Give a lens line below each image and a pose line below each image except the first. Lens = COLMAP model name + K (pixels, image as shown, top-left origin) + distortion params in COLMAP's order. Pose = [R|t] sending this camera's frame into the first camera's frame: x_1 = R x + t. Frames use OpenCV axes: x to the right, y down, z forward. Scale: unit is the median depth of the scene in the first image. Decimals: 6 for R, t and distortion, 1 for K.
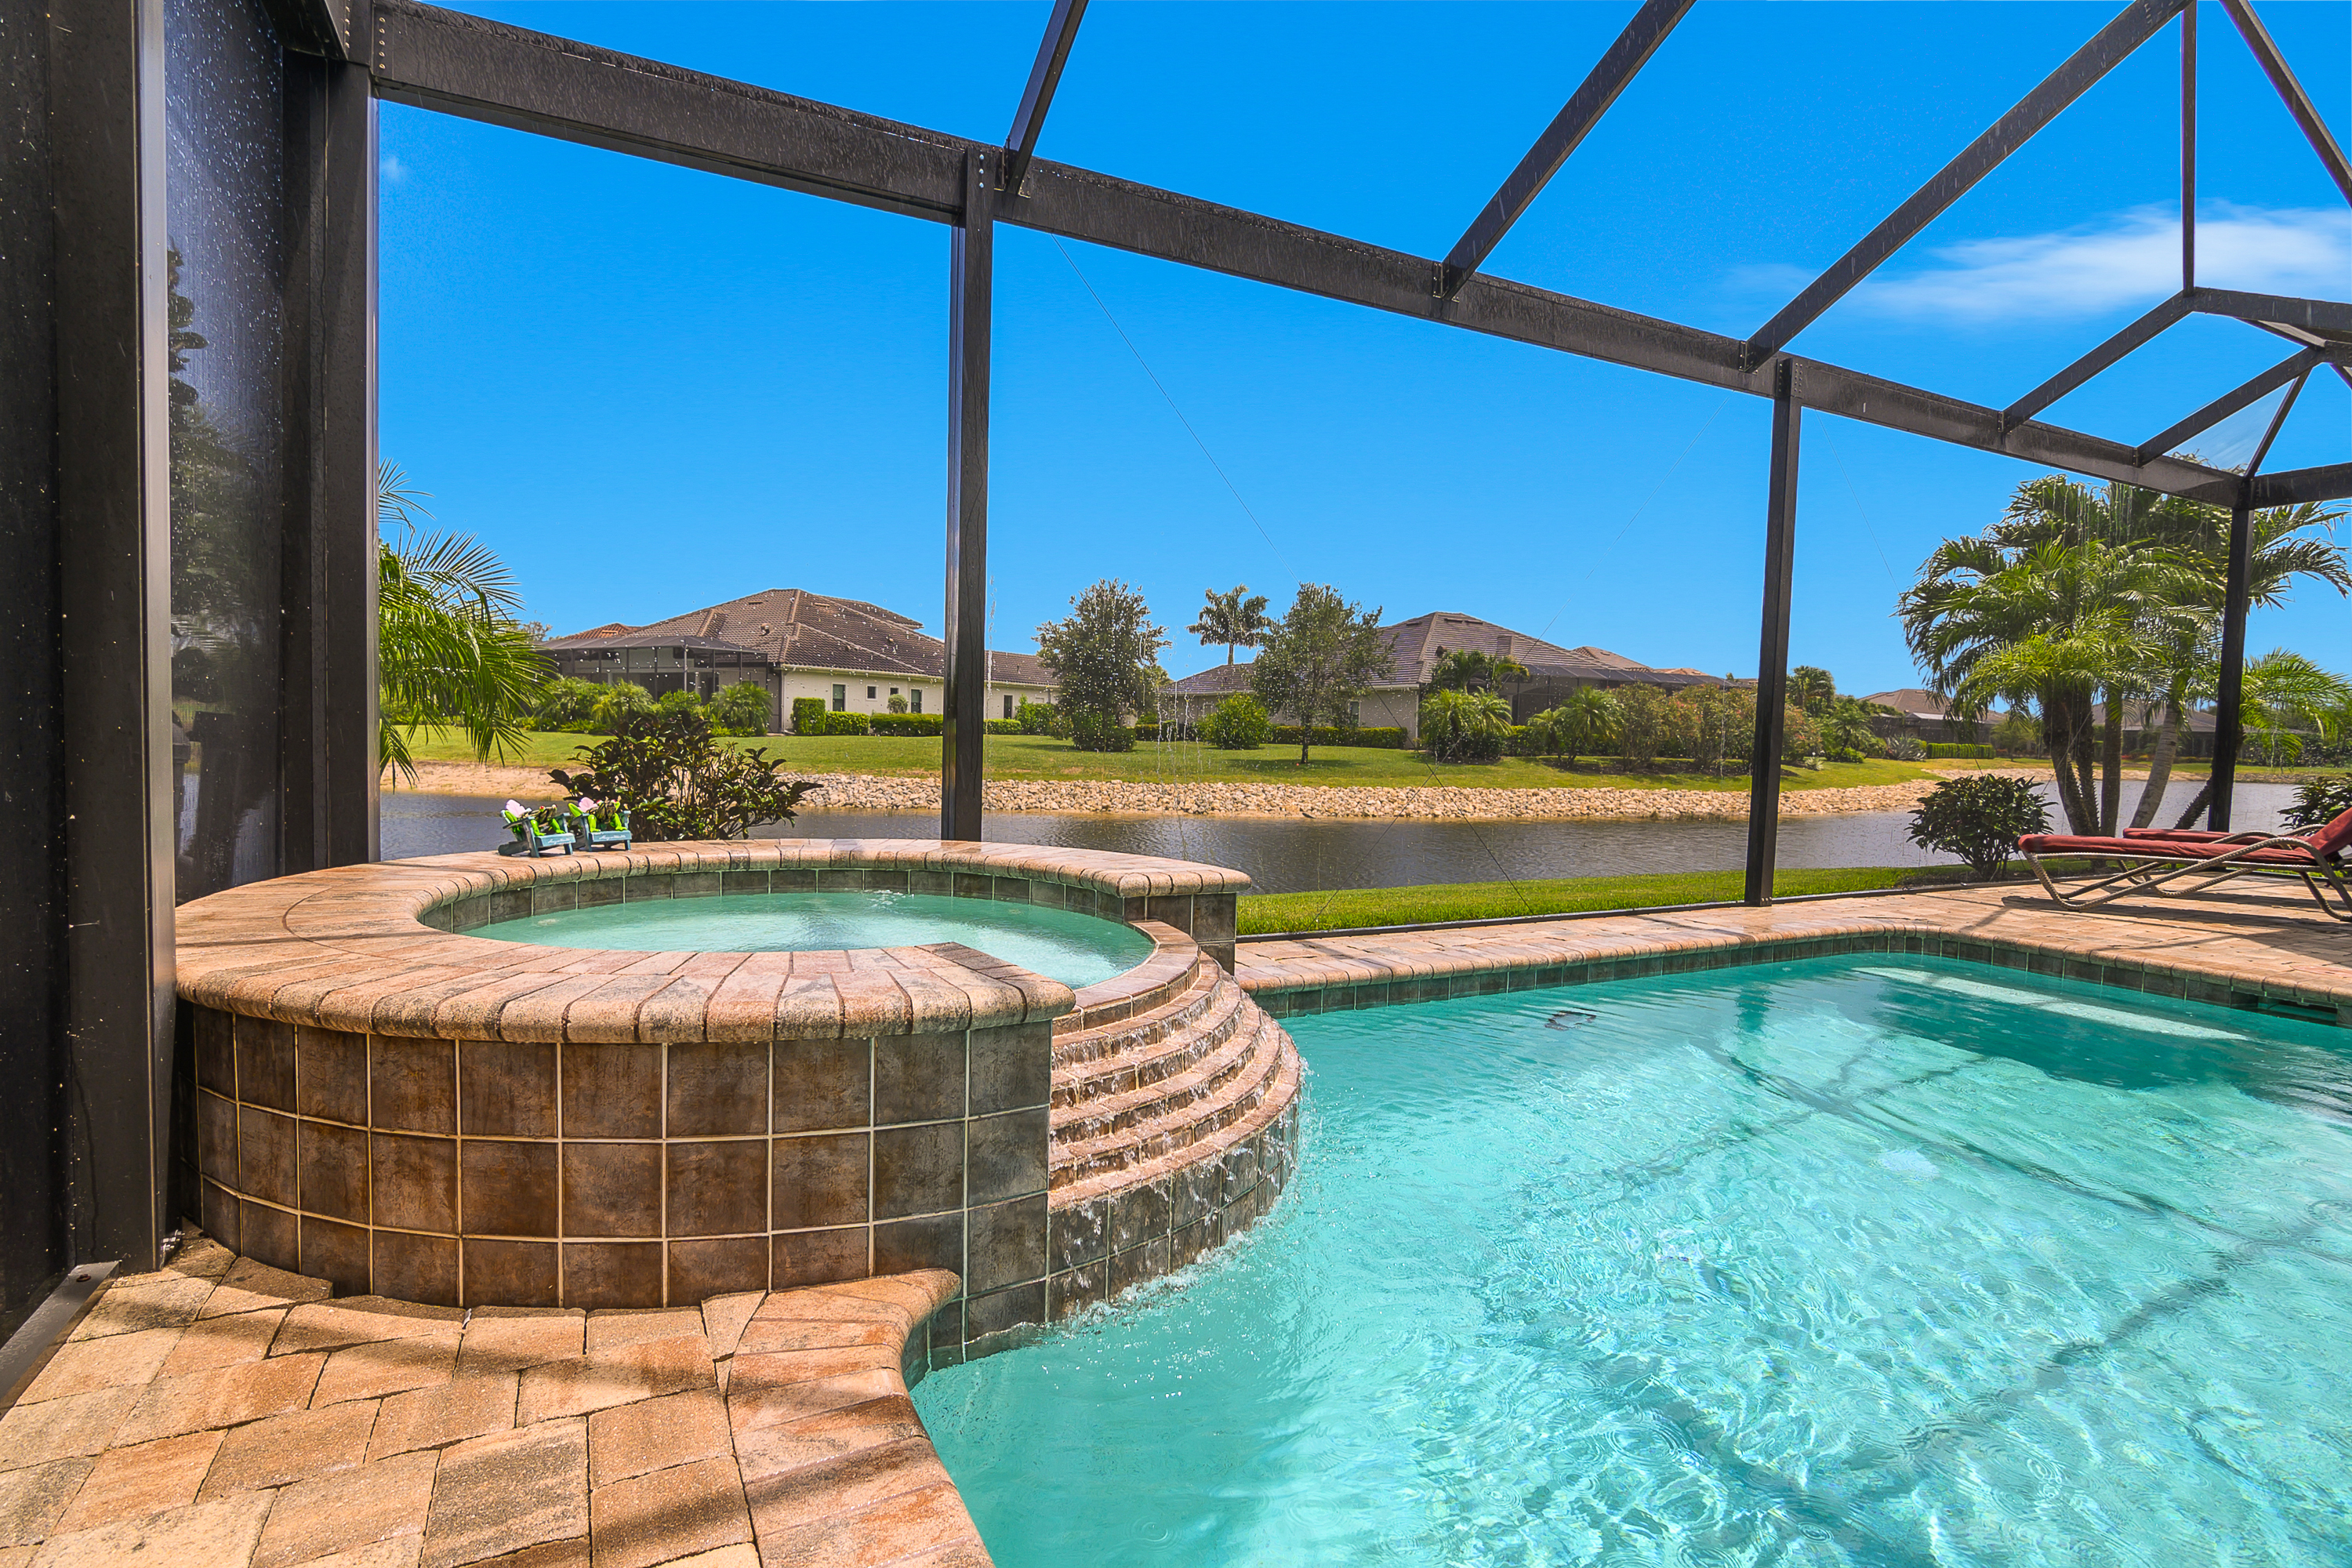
lens RADIAL K [[1150.7, 0, 1165.7], [0, 1150.7, 796.0], [0, 0, 1]] dist [-0.030241, 0.011350]
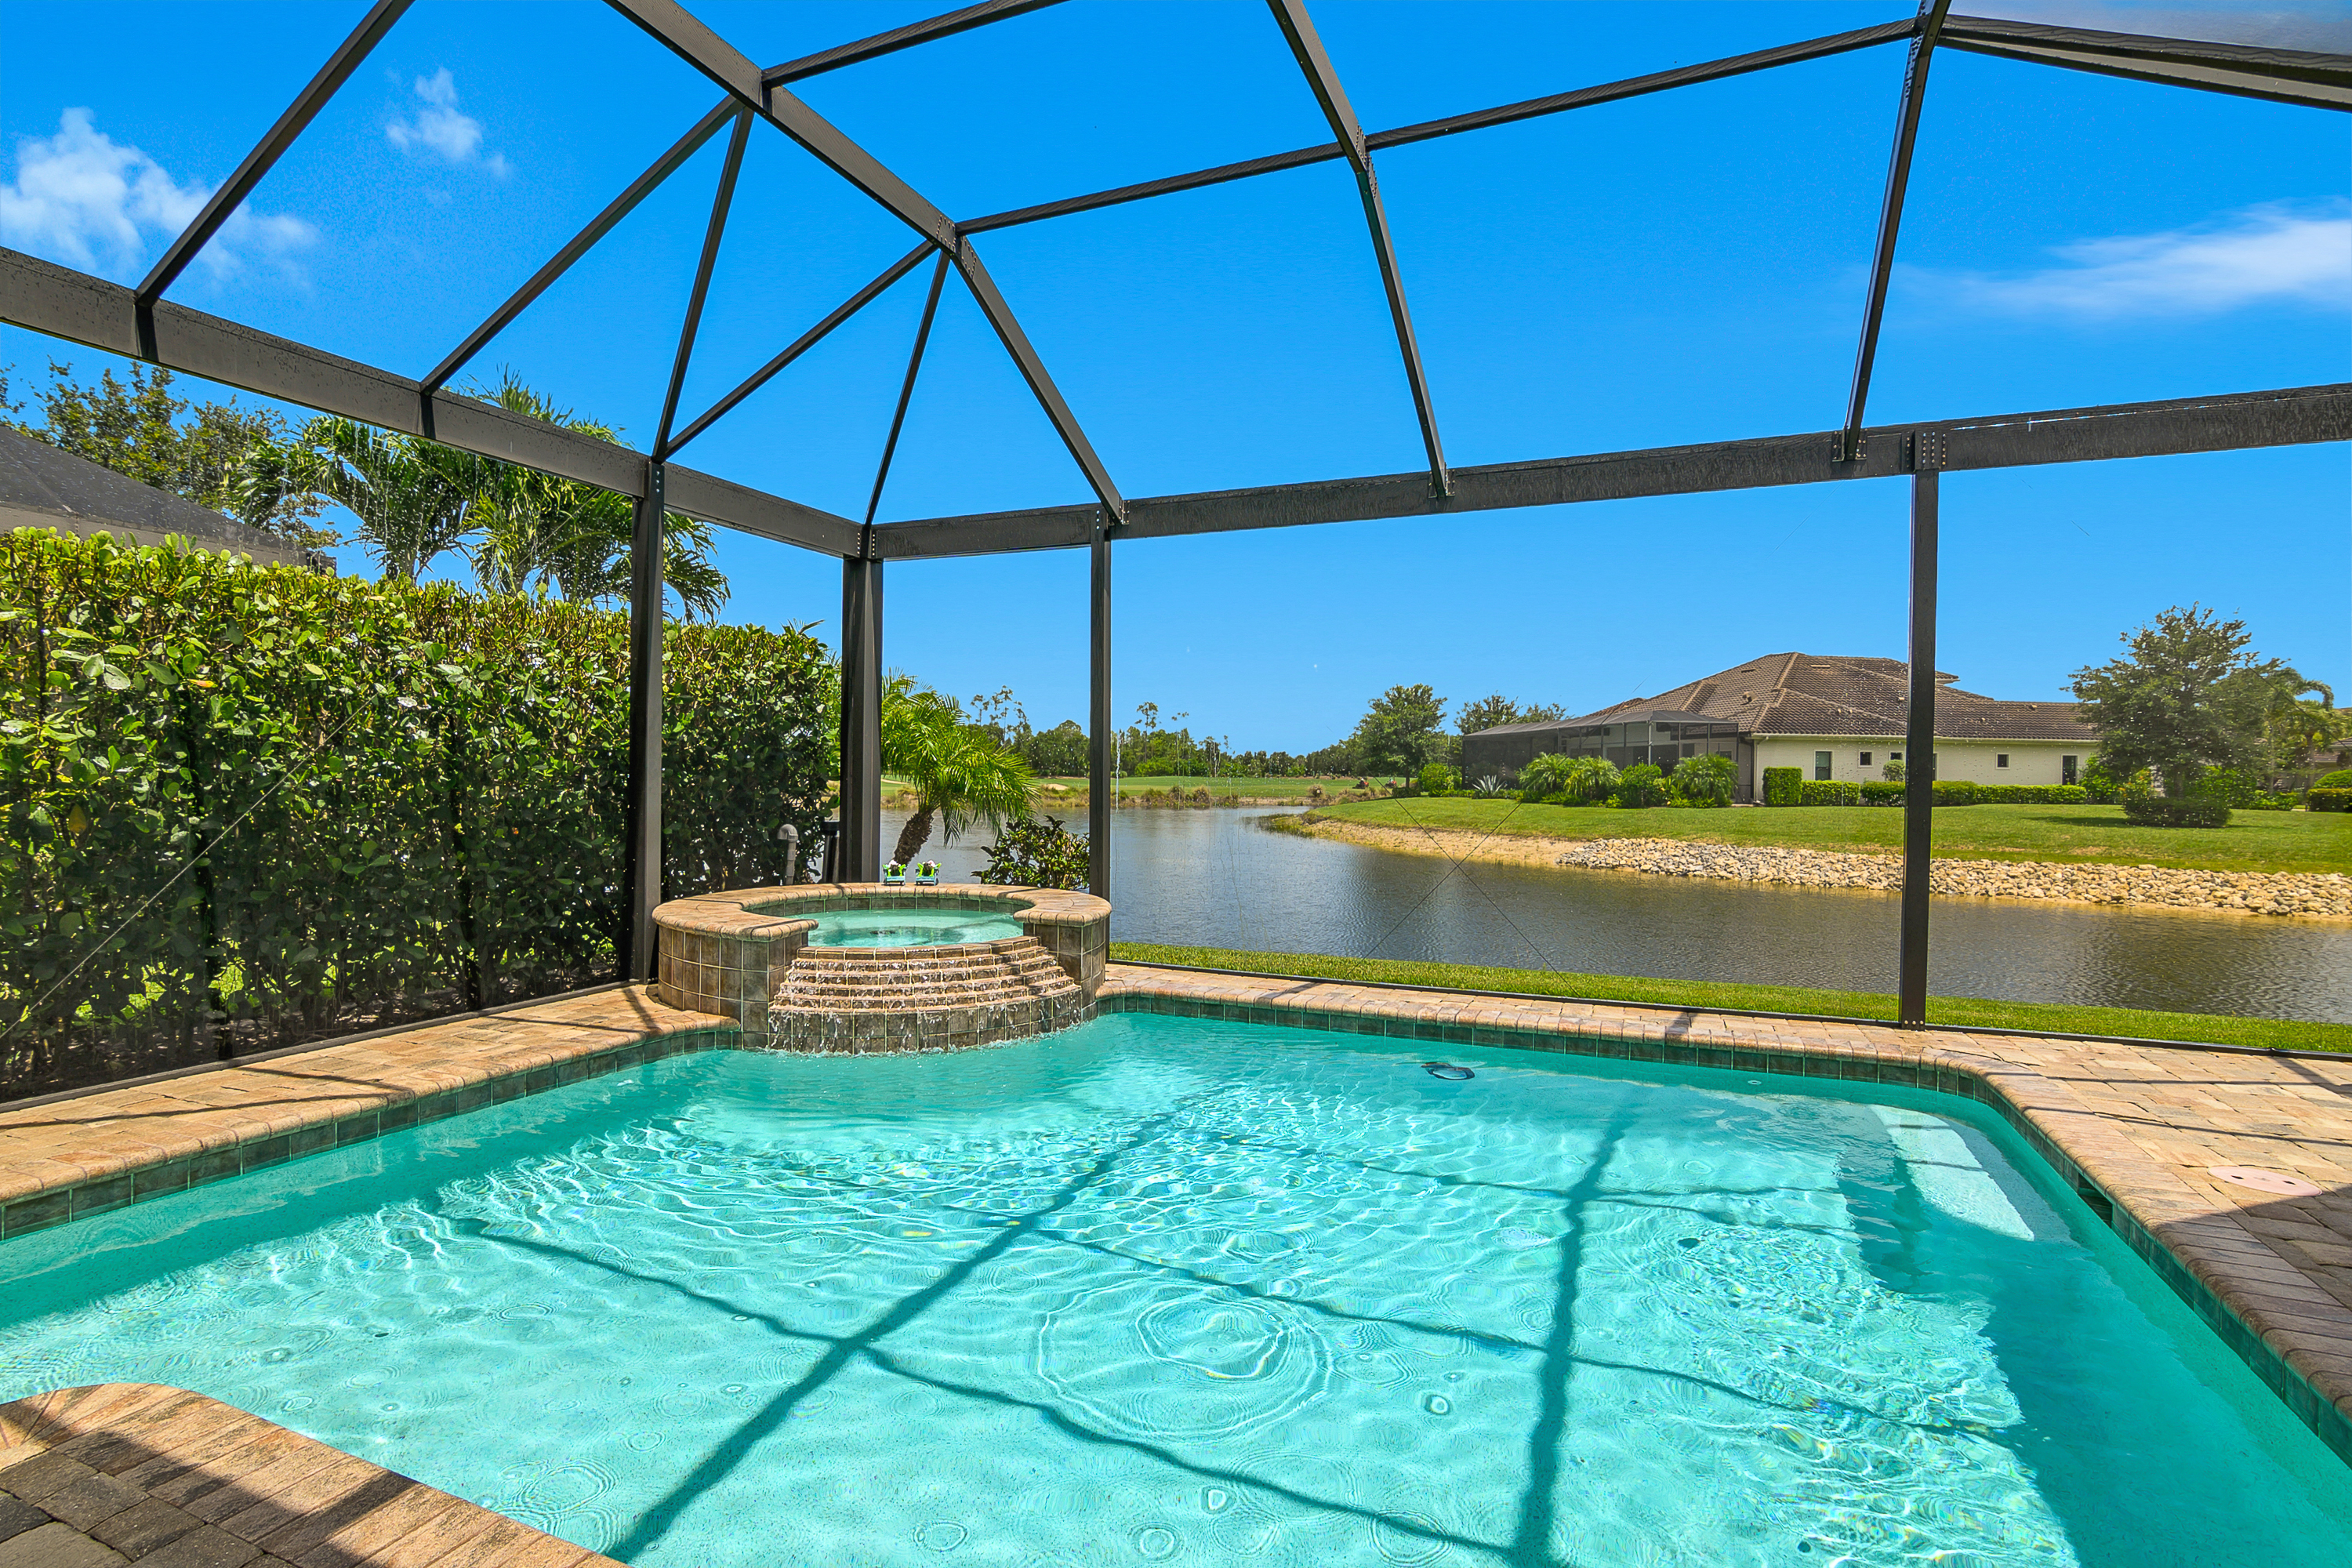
lens RADIAL K [[1150.7, 0, 1165.7], [0, 1150.7, 796.0], [0, 0, 1]] dist [-0.030241, 0.011350]
pose [[0.637176, -0.007496, -0.770682, 0.126825], [-0.037488, 0.998468, -0.040705, -0.004273], [0.769806, 0.054828, 0.635919, -0.003937]]
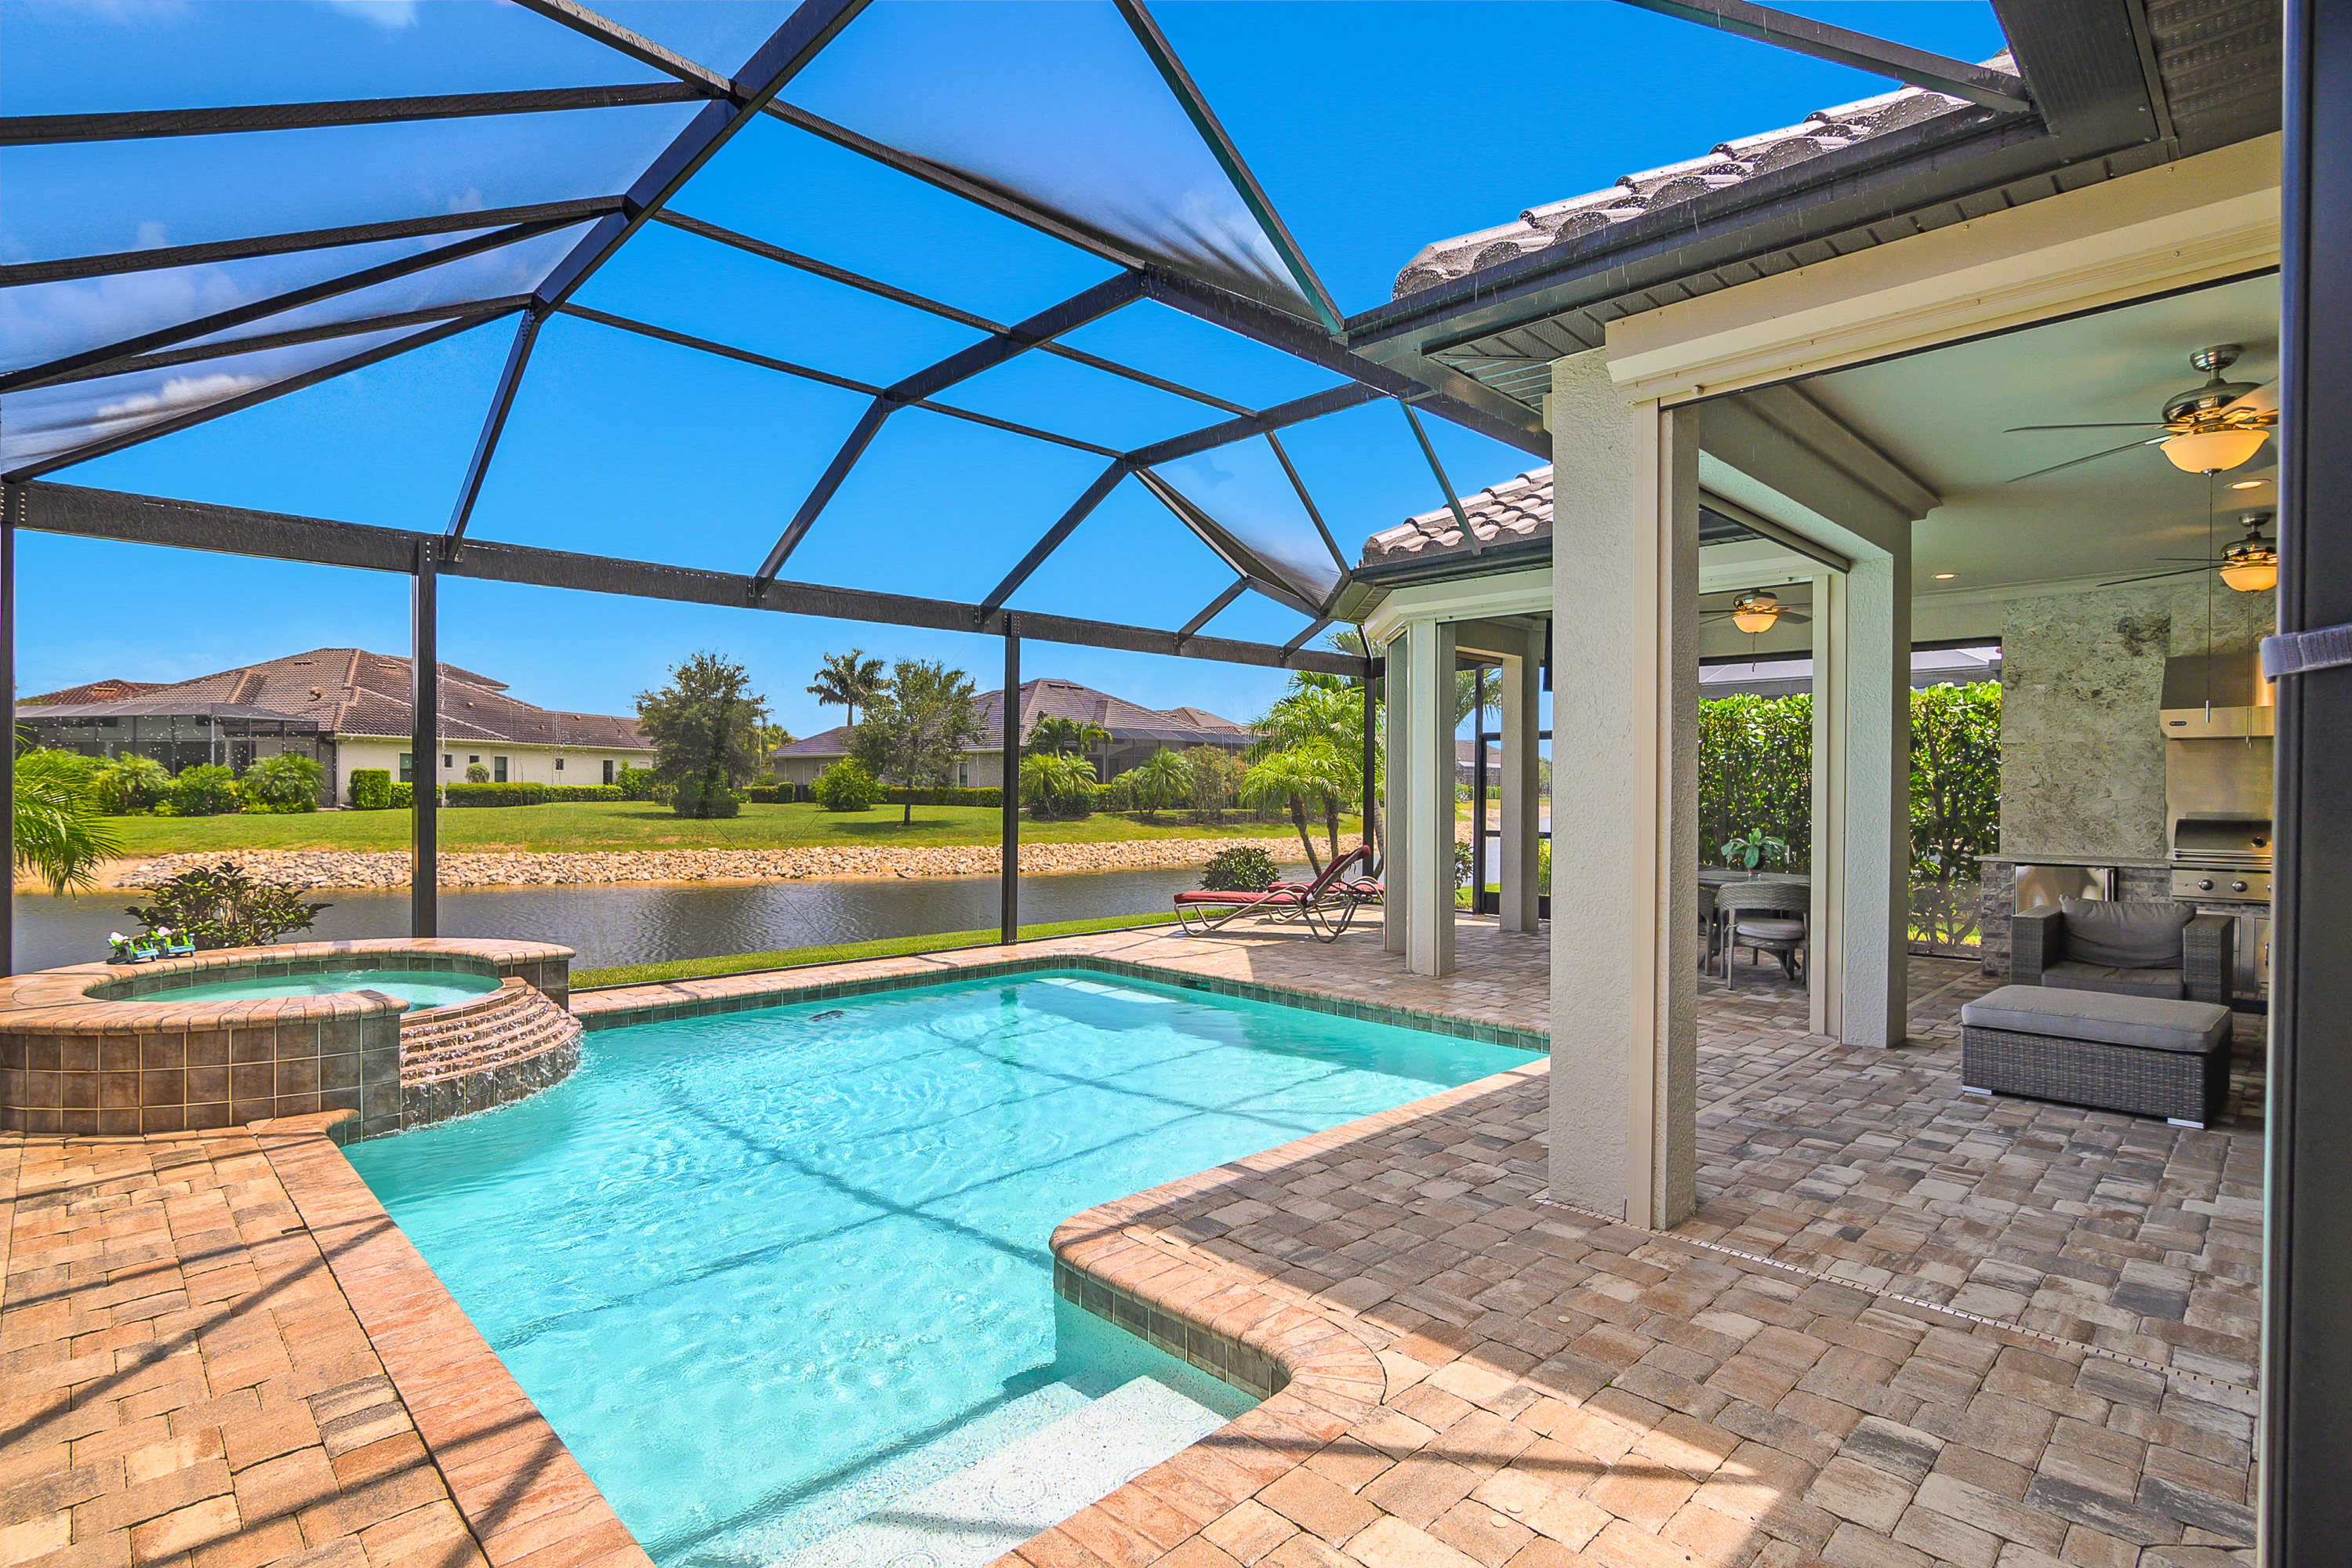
lens RADIAL K [[1150.7, 0, 1165.7], [0, 1150.7, 796.0], [0, 0, 1]] dist [-0.030241, 0.011350]
pose [[0.953806, -0.022446, 0.299584, 0.037312], [0.035614, 0.998621, -0.038566, -0.006666], [-0.298305, 0.047454, 0.953290, -0.094592]]
